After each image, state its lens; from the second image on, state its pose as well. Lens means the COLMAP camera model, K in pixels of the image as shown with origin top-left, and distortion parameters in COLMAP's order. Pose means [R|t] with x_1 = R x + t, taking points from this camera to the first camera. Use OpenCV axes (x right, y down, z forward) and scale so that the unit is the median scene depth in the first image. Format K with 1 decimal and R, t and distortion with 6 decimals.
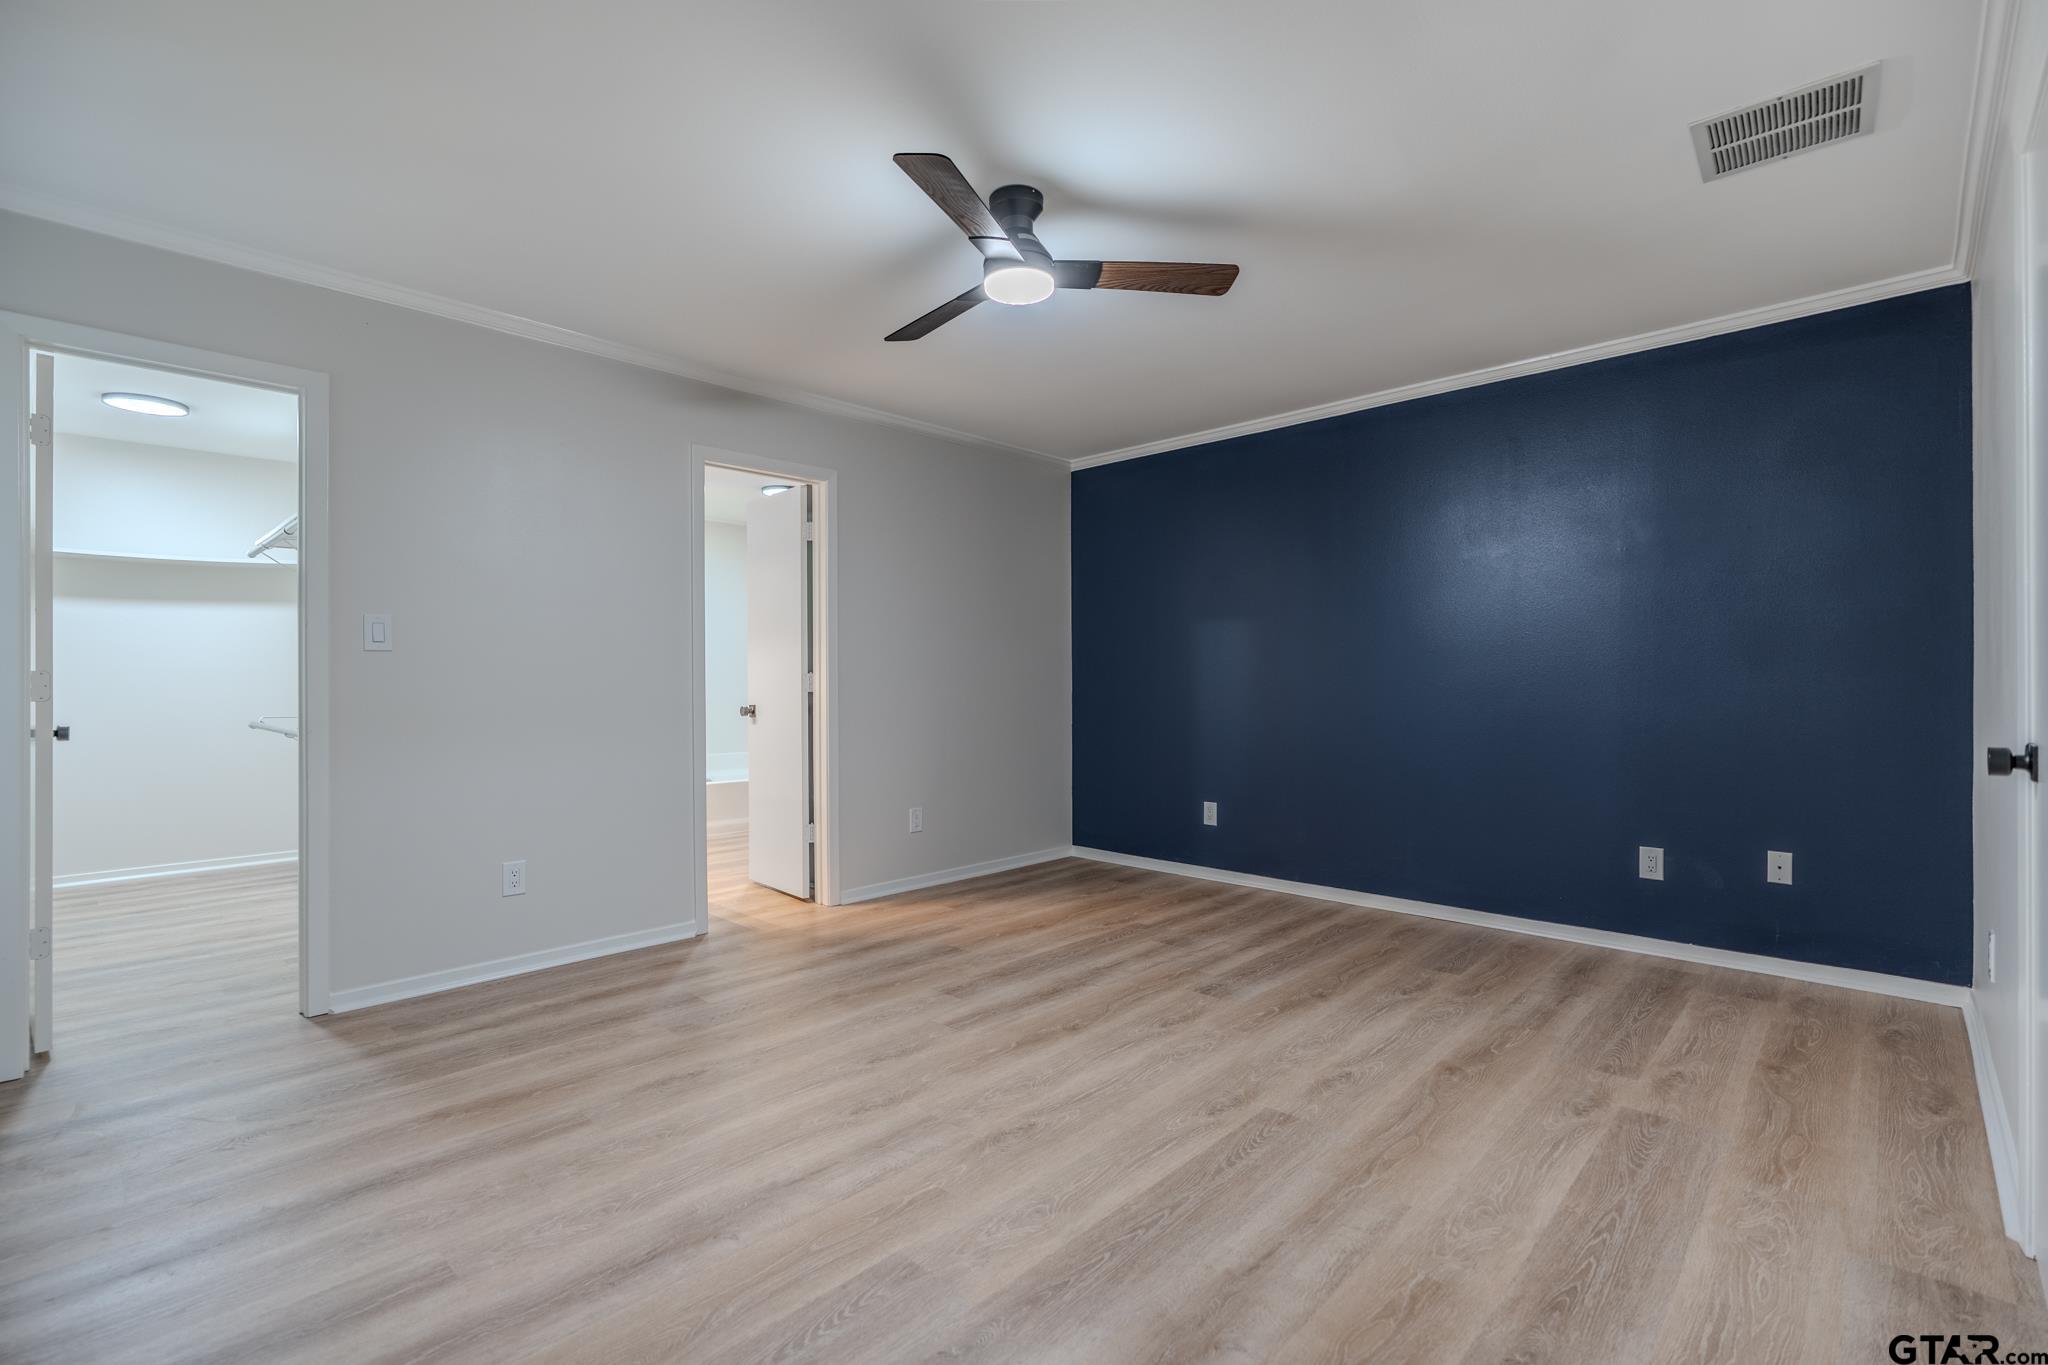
lens RADIAL K [[920.3, 0, 1037.7], [0, 920.3, 678.2], [0, 0, 1]] dist [-0.004748, 0.000088]
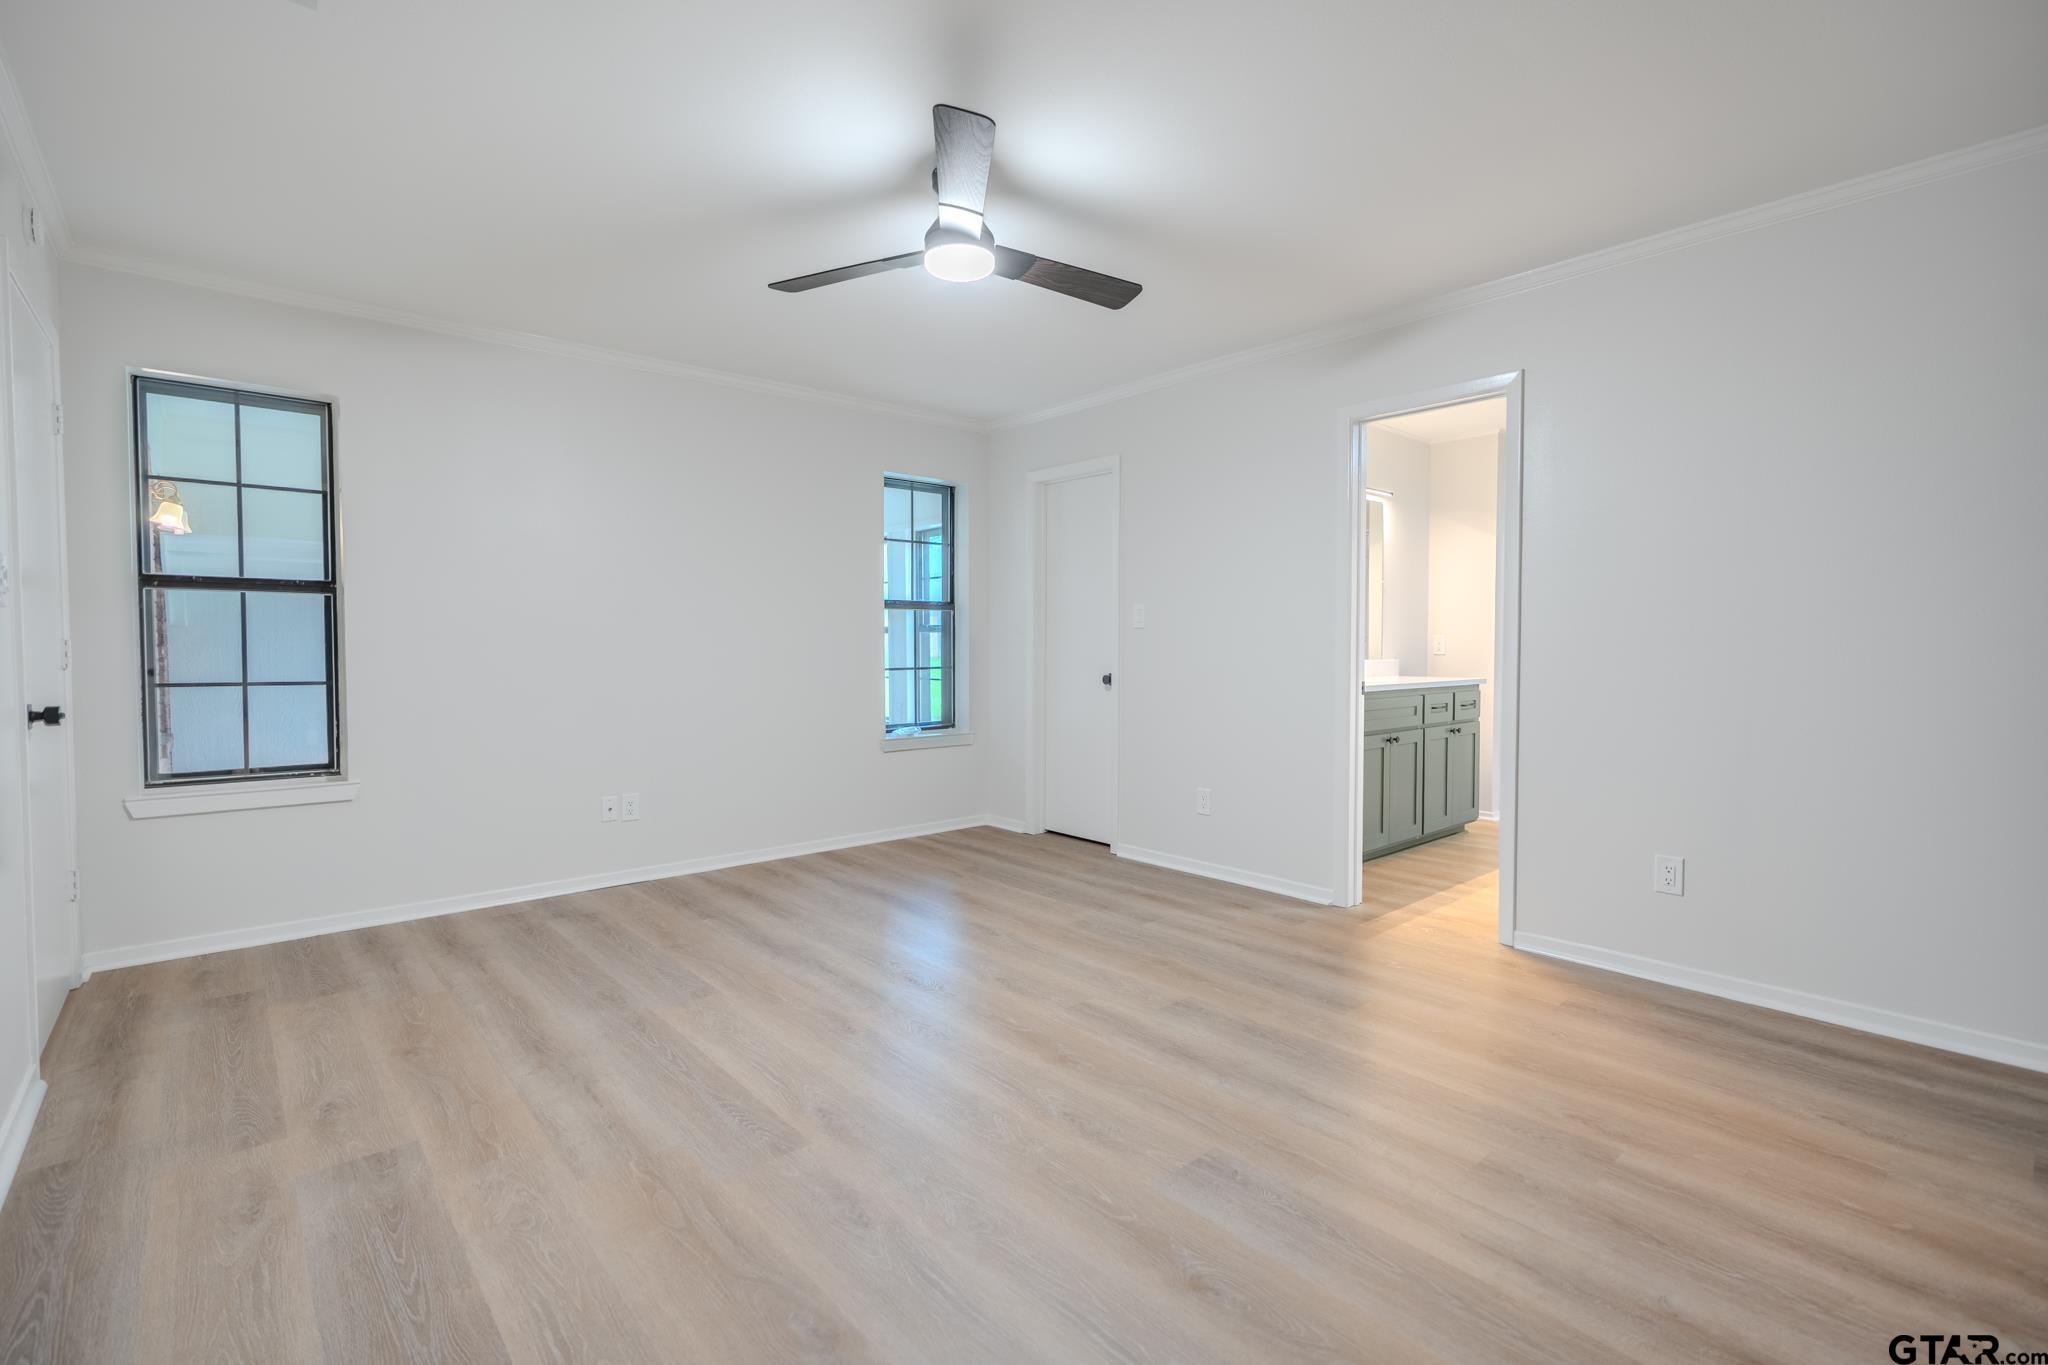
lens RADIAL K [[927.5, 0, 1024.0], [0, 927.5, 682.5], [0, 0, 1]] dist [-0.004007, 0.000903]
pose [[-0.101064, 0.043836, -0.993914, 0.949658], [0.004787, 0.999039, 0.043575, -0.010396], [0.994868, -0.000354, -0.101177, 1.123130]]
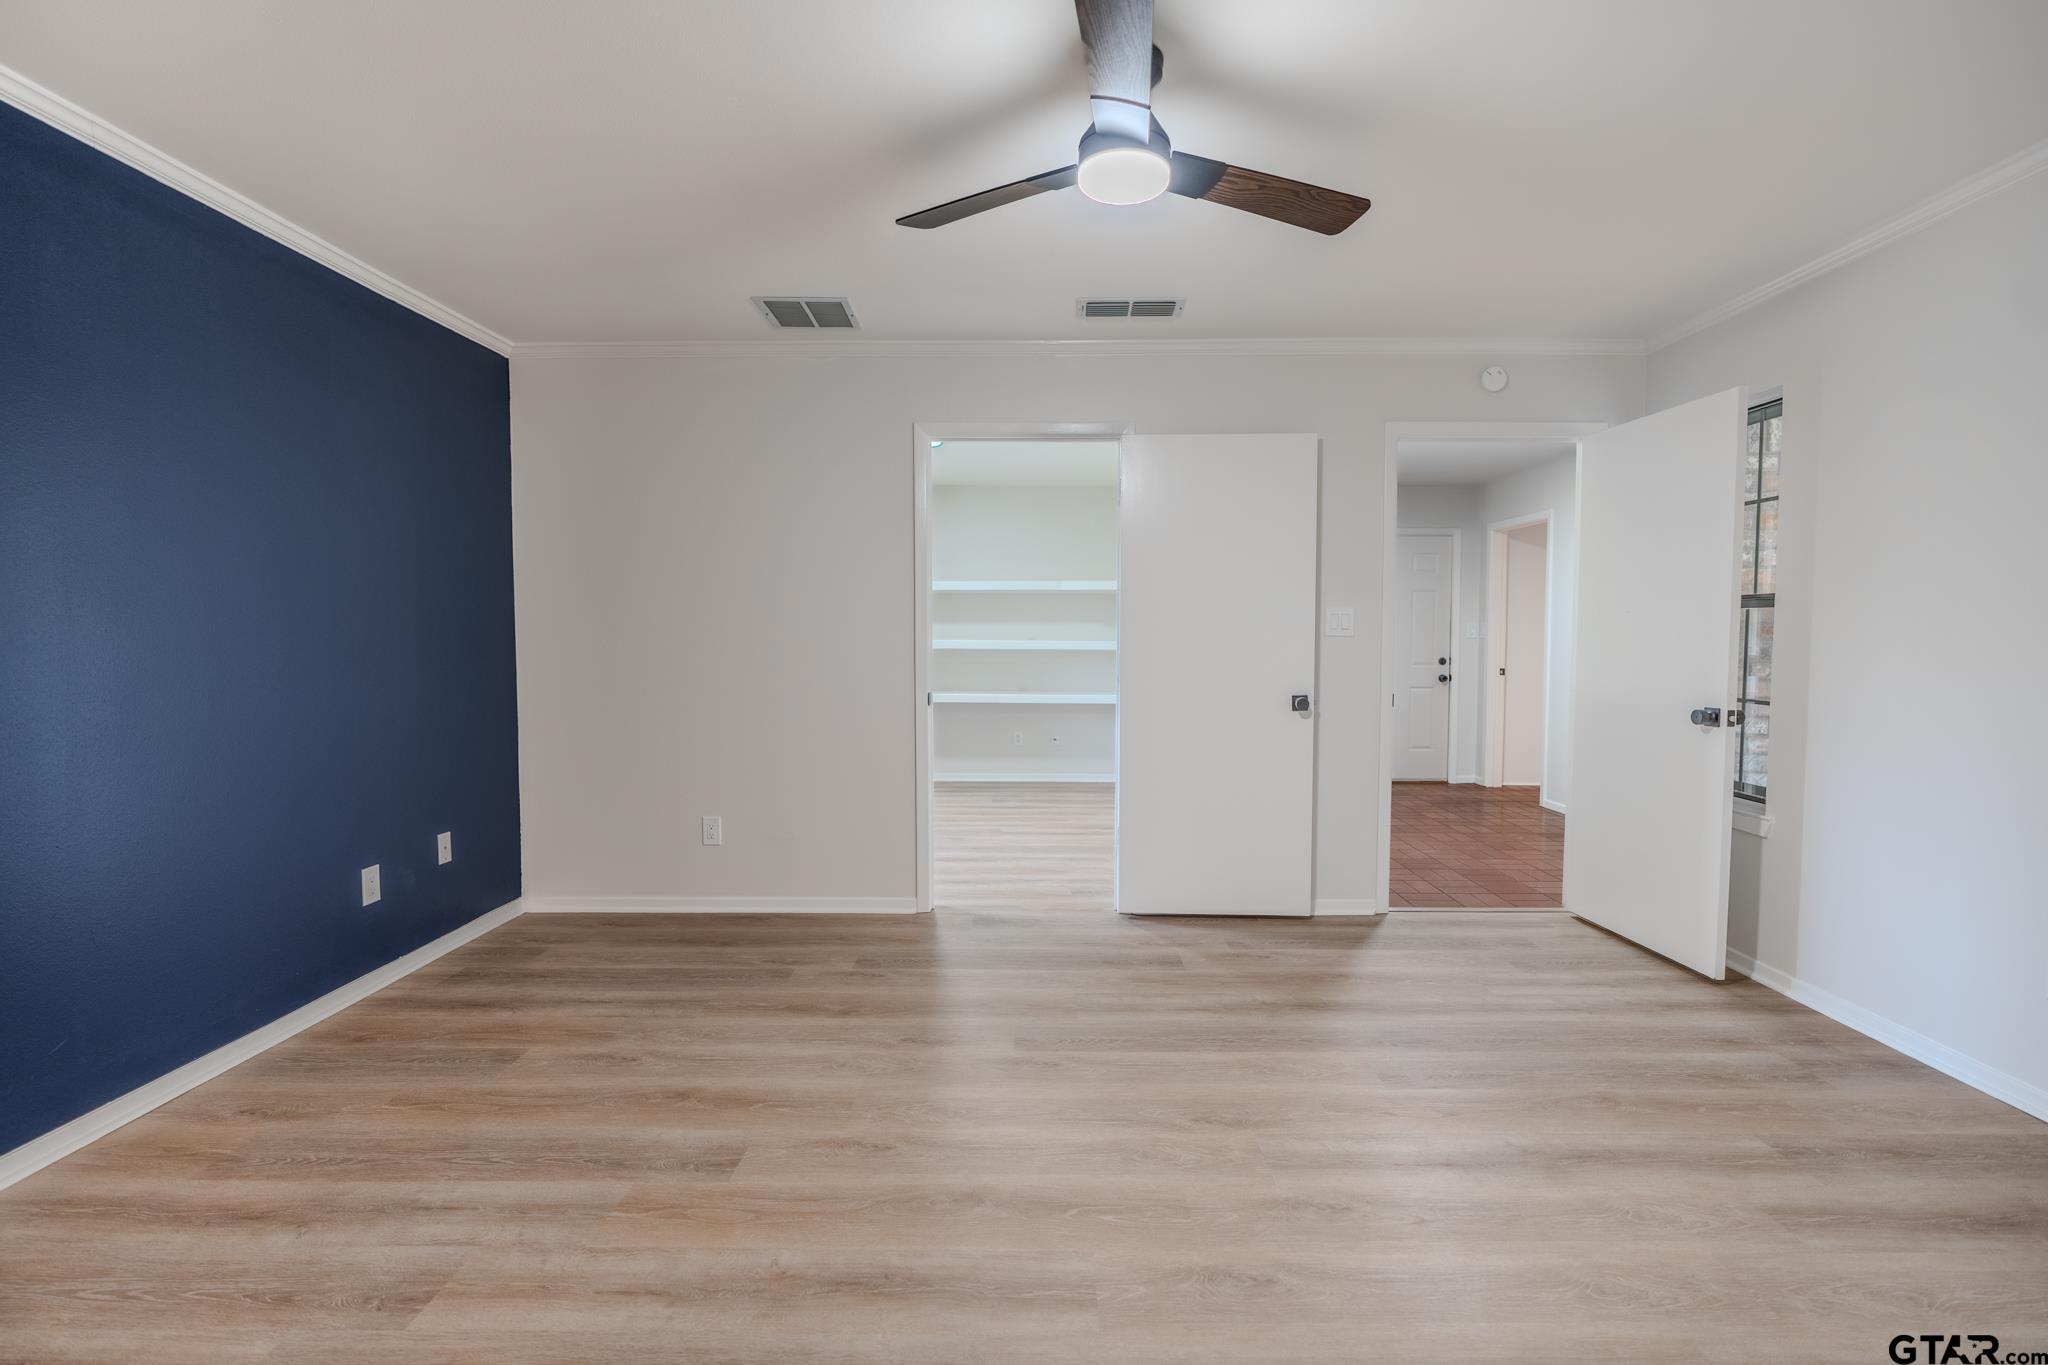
lens RADIAL K [[920.3, 0, 1037.7], [0, 920.3, 678.2], [0, 0, 1]] dist [-0.004748, 0.000088]
pose [[-0.677935, -0.029673, 0.734523, -0.523245], [-0.001744, 0.999247, 0.038758, -0.037339], [-0.735120, 0.024994, -0.677476, 1.517054]]
